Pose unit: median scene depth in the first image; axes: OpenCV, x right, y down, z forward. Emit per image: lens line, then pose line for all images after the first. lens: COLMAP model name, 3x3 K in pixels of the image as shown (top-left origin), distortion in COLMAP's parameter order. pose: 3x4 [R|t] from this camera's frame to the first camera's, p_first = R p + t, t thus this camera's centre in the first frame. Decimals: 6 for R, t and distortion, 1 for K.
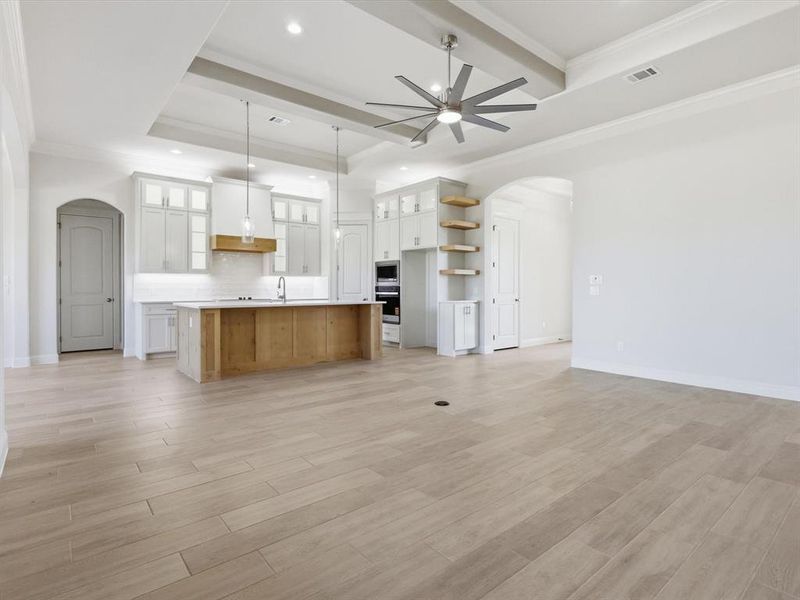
lens RADIAL K [[421.3, 0, 399.2], [0, 421.3, 293.3], [0, 0, 1]] dist [-0.000304, -0.001026]
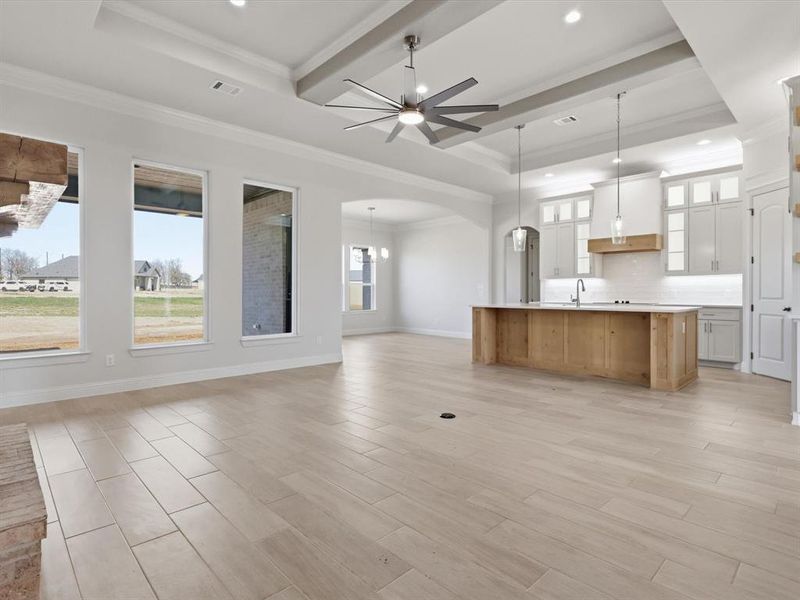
lens RADIAL K [[421.3, 0, 400.4], [0, 421.3, 297.2], [0, 0, 1]] dist [-0.000304, -0.001026]
pose [[0.078290, 0.011190, -0.996868, 0.640772], [-0.009567, 0.999899, 0.010473, -0.004547], [0.996885, 0.008717, 0.078389, 0.520803]]
